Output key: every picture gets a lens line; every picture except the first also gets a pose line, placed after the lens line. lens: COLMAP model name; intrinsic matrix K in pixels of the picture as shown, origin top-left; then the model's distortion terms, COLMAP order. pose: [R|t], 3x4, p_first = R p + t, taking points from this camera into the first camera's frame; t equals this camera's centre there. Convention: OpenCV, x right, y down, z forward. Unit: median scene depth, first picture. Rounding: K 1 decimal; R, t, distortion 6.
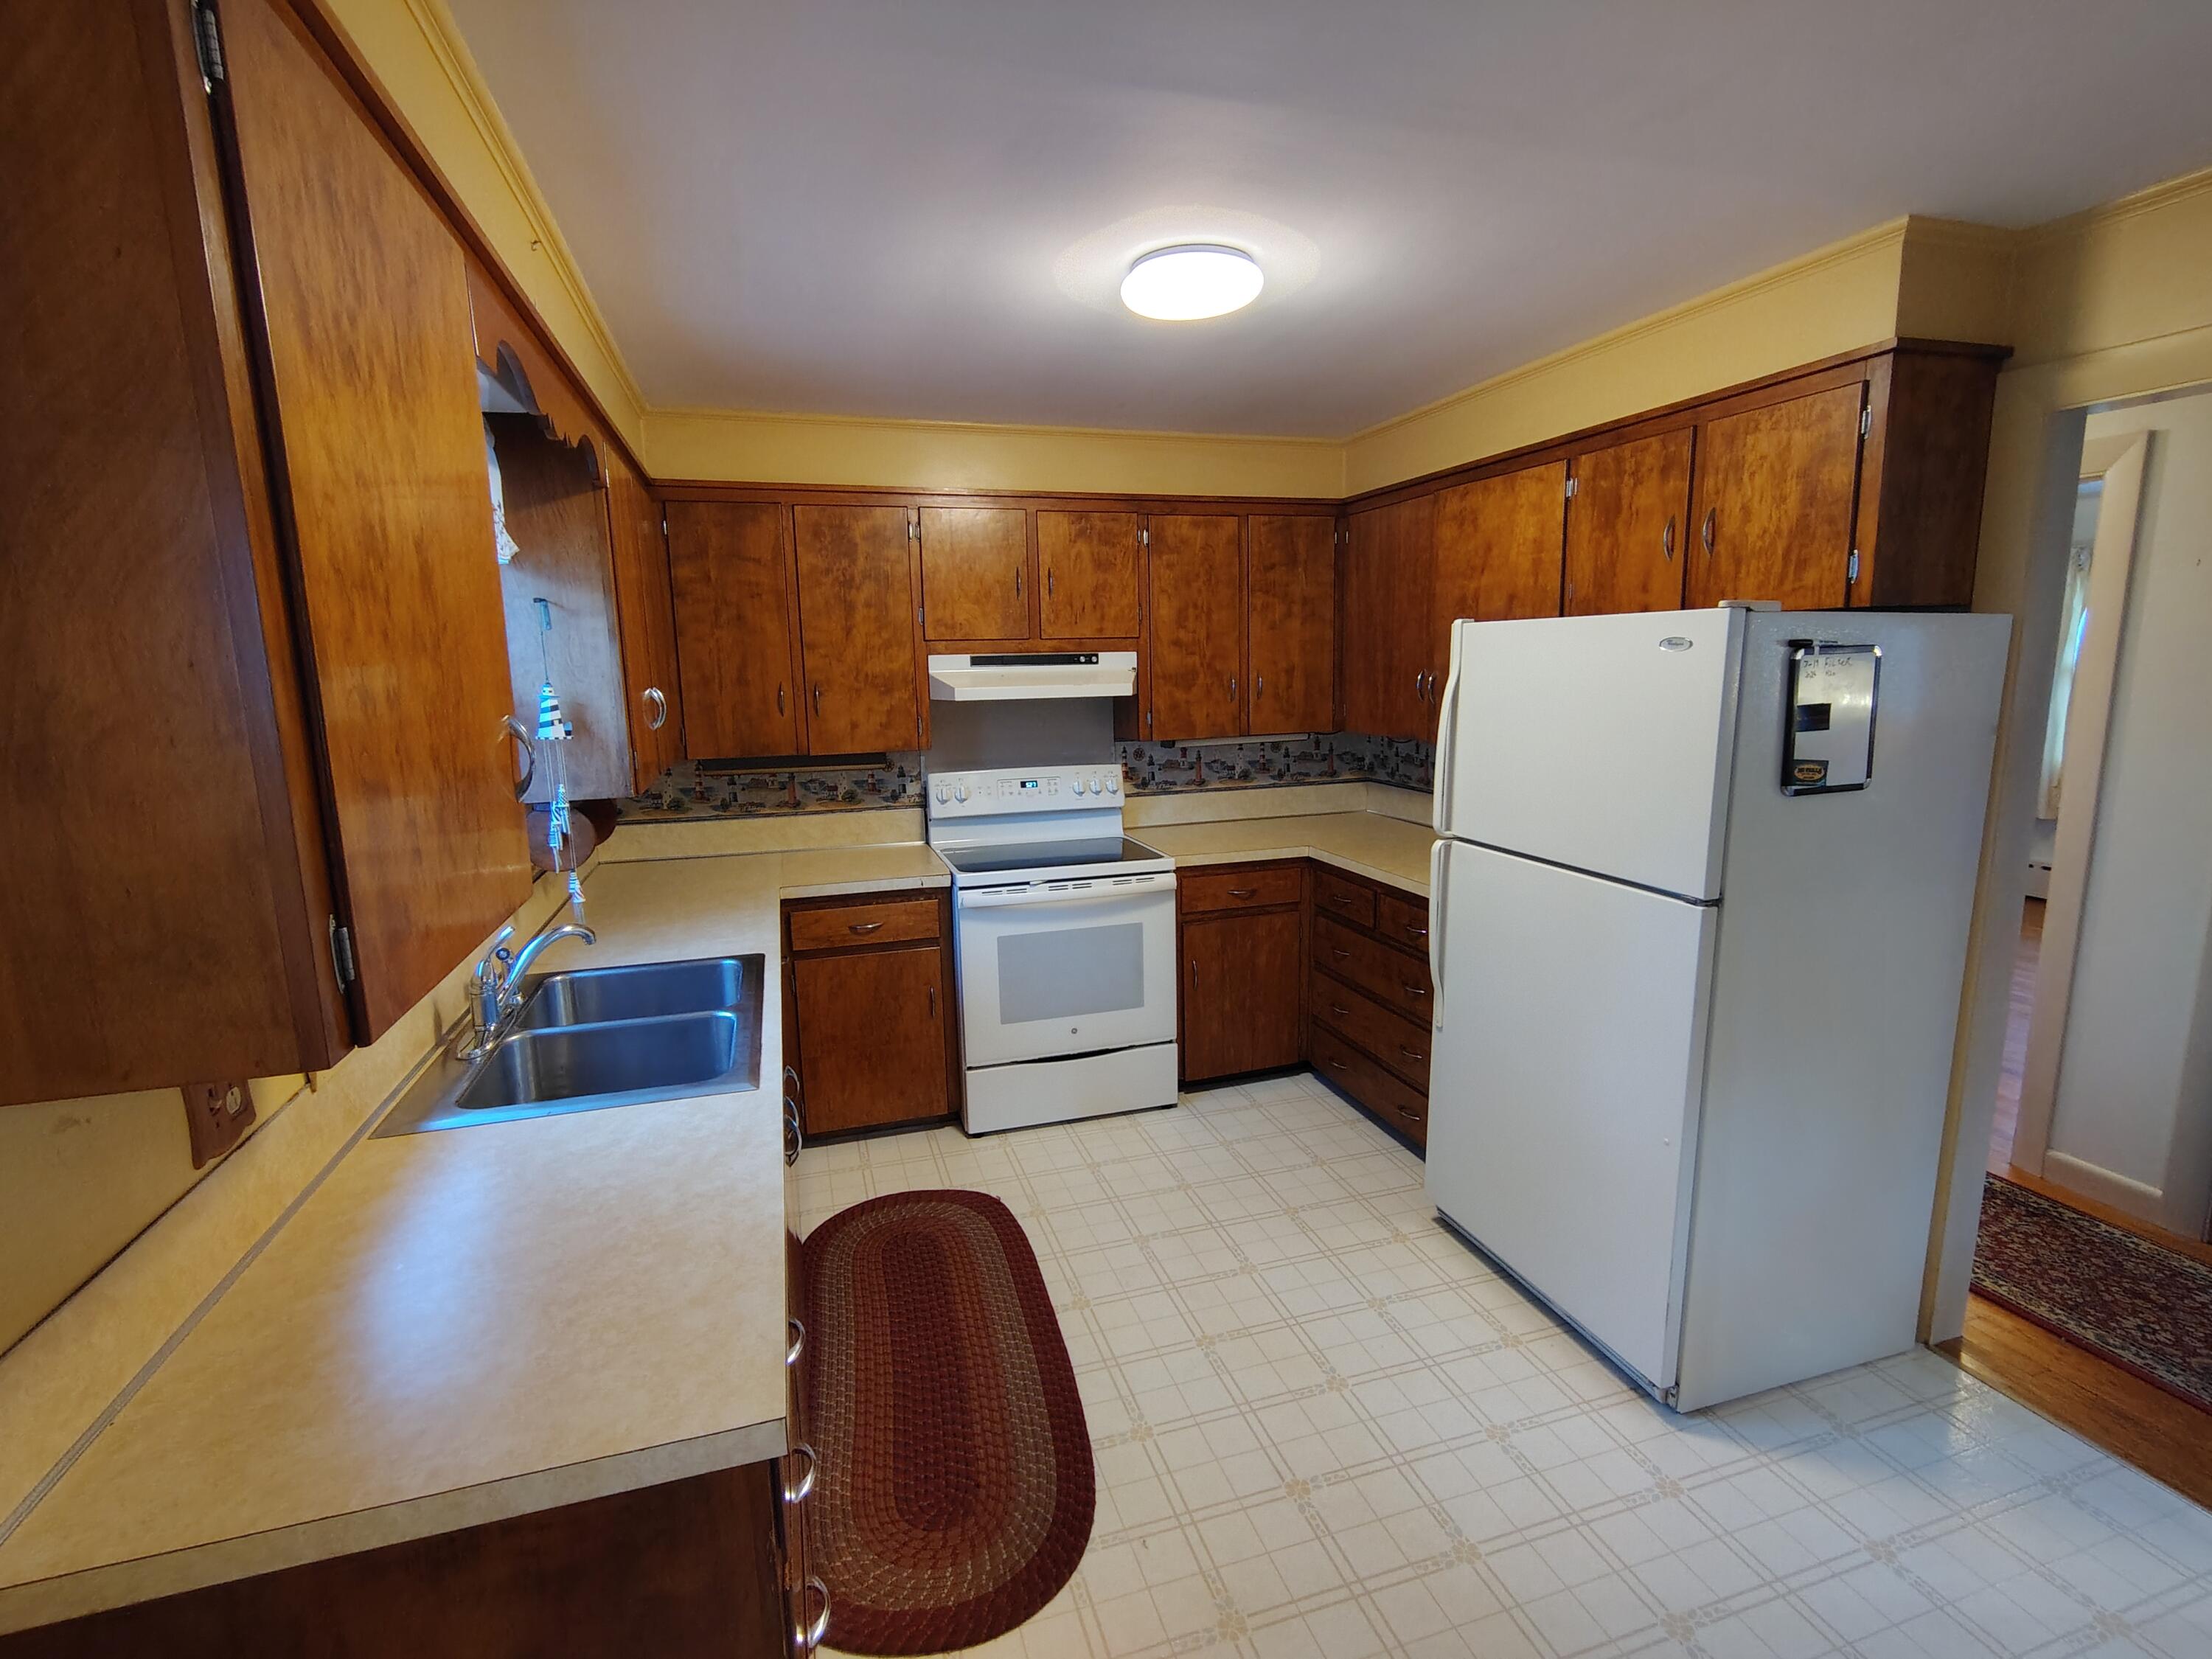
lens RADIAL K [[1031.8, 0, 1103.7], [0, 1031.8, 830.4], [0, 0, 1]] dist [-0.015011, 0.001939]
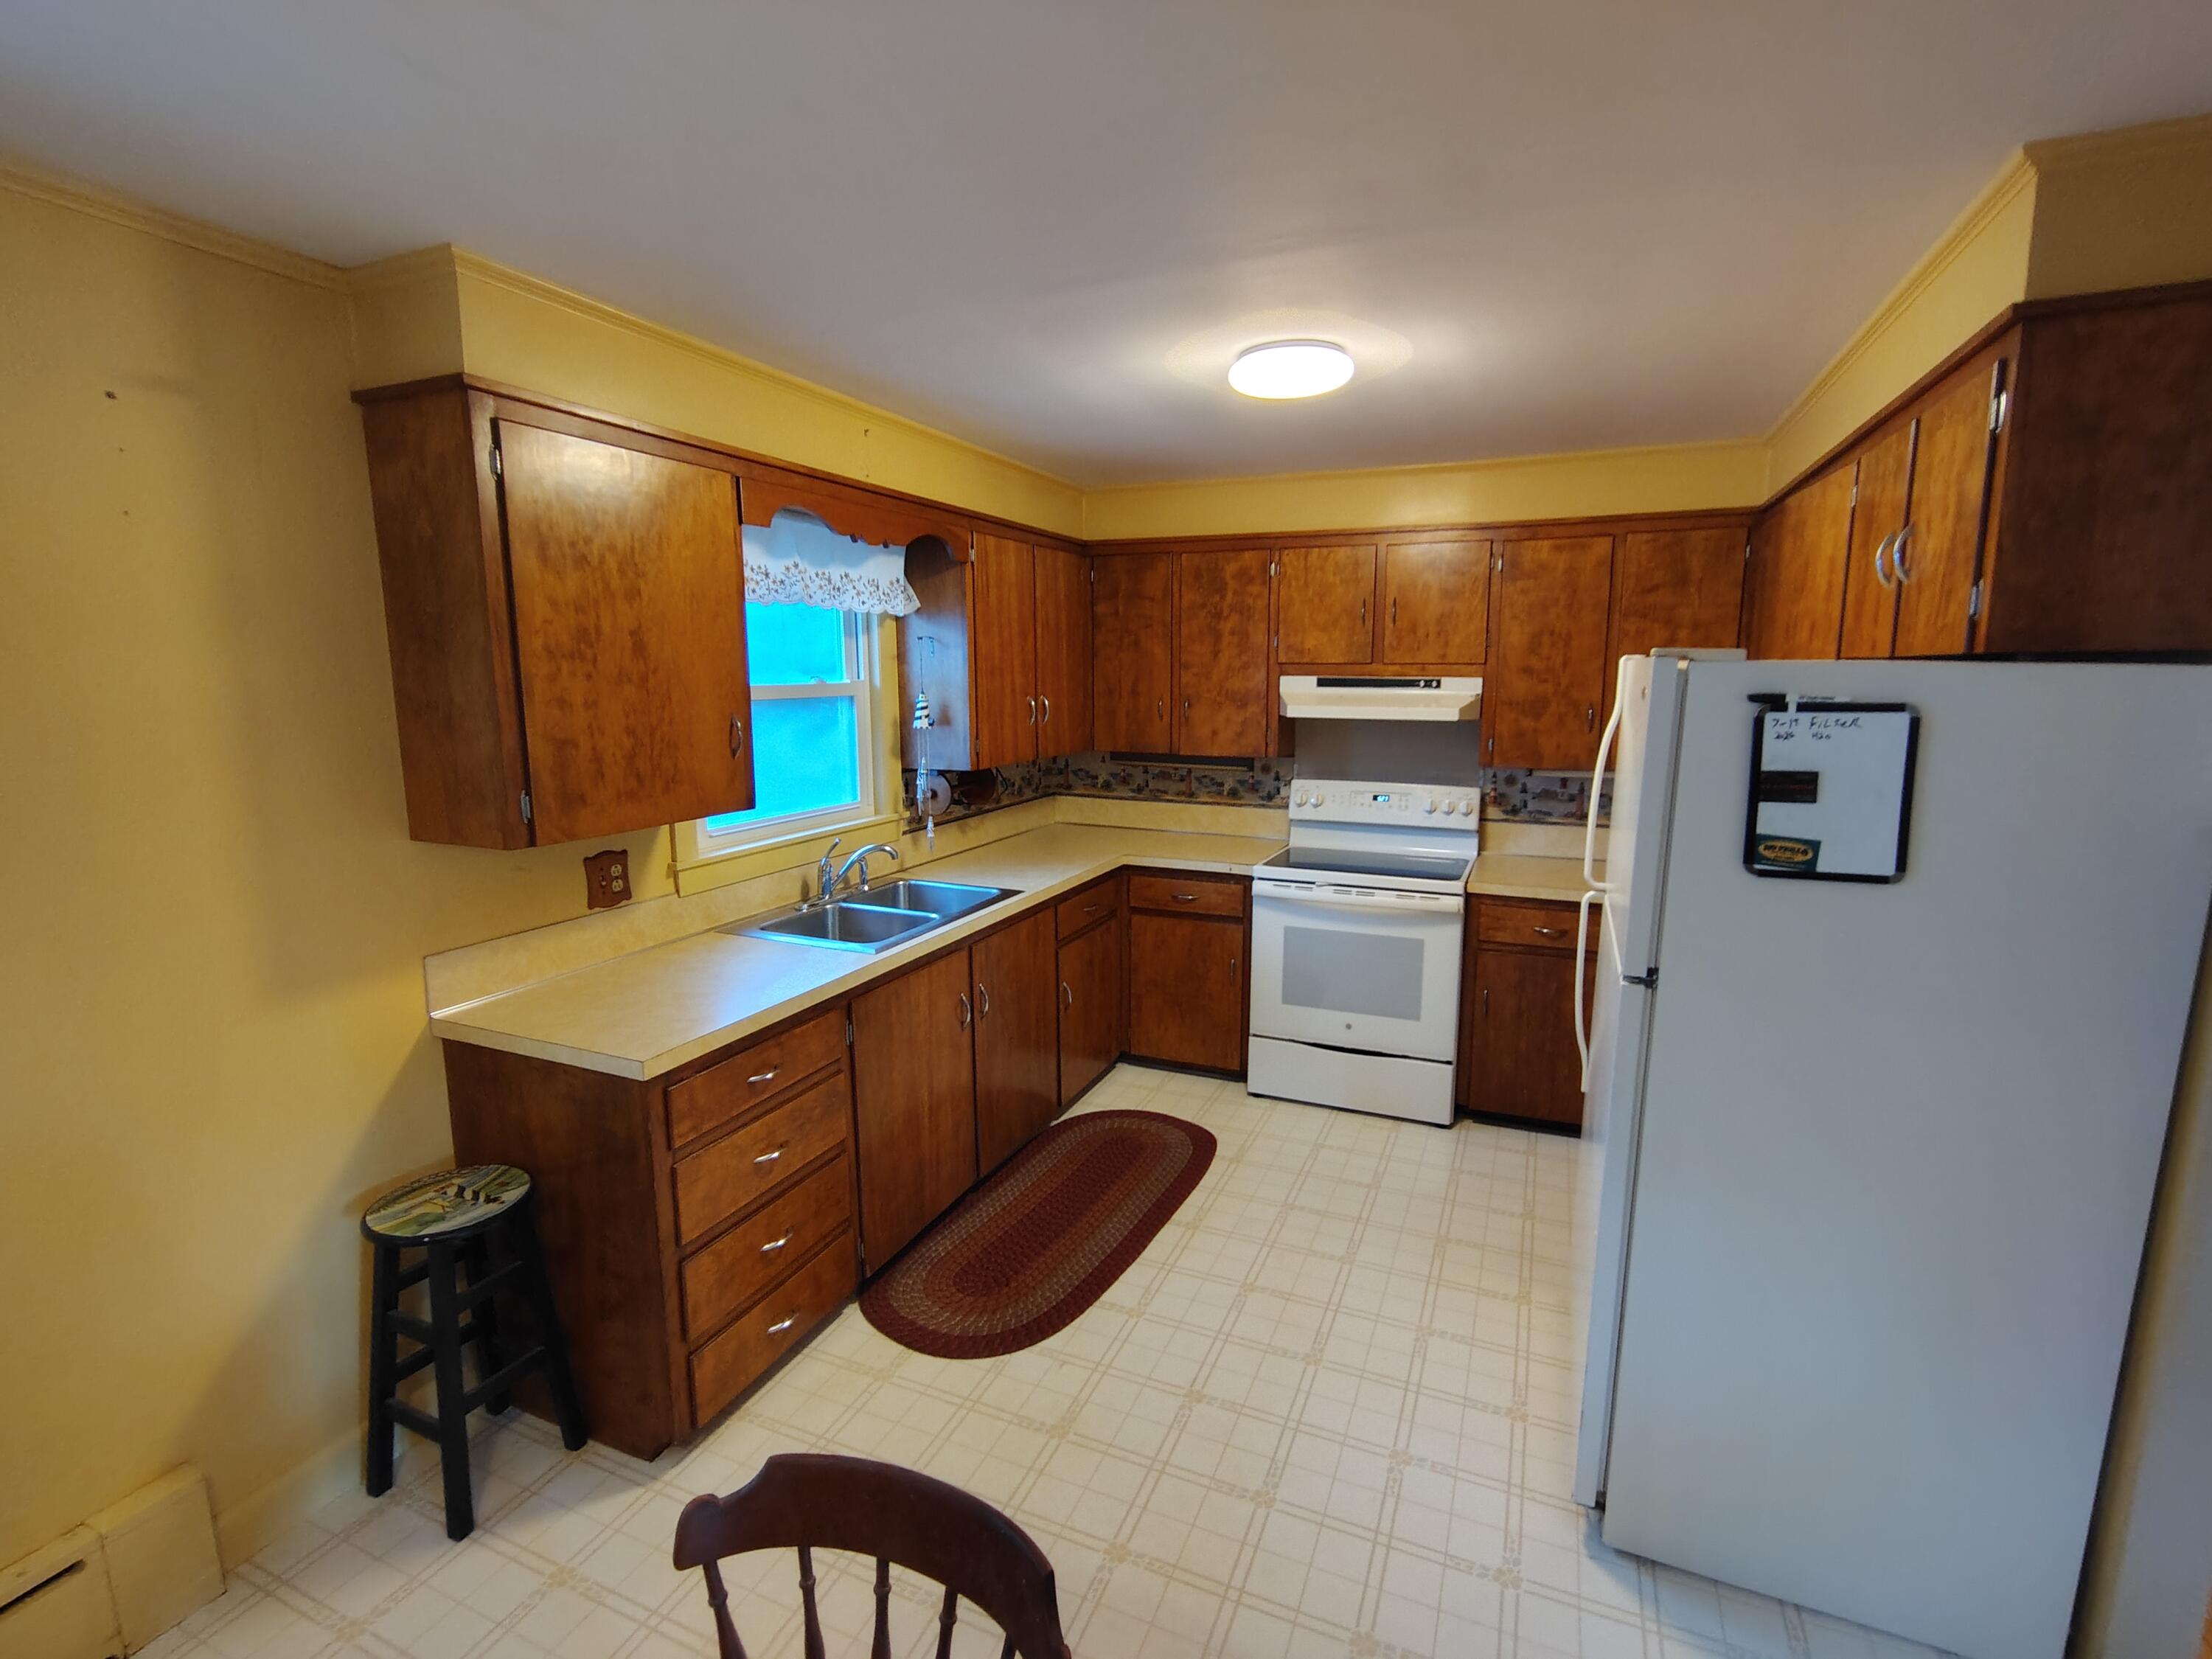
lens RADIAL K [[1031.8, 0, 1101.3], [0, 1031.8, 832.4], [0, 0, 1]] dist [-0.015011, 0.001939]
pose [[0.757096, 0.122321, -0.641750, 0.459978], [-0.123733, 0.991384, 0.042990, -0.022635], [0.641479, 0.046858, 0.765708, -0.002073]]
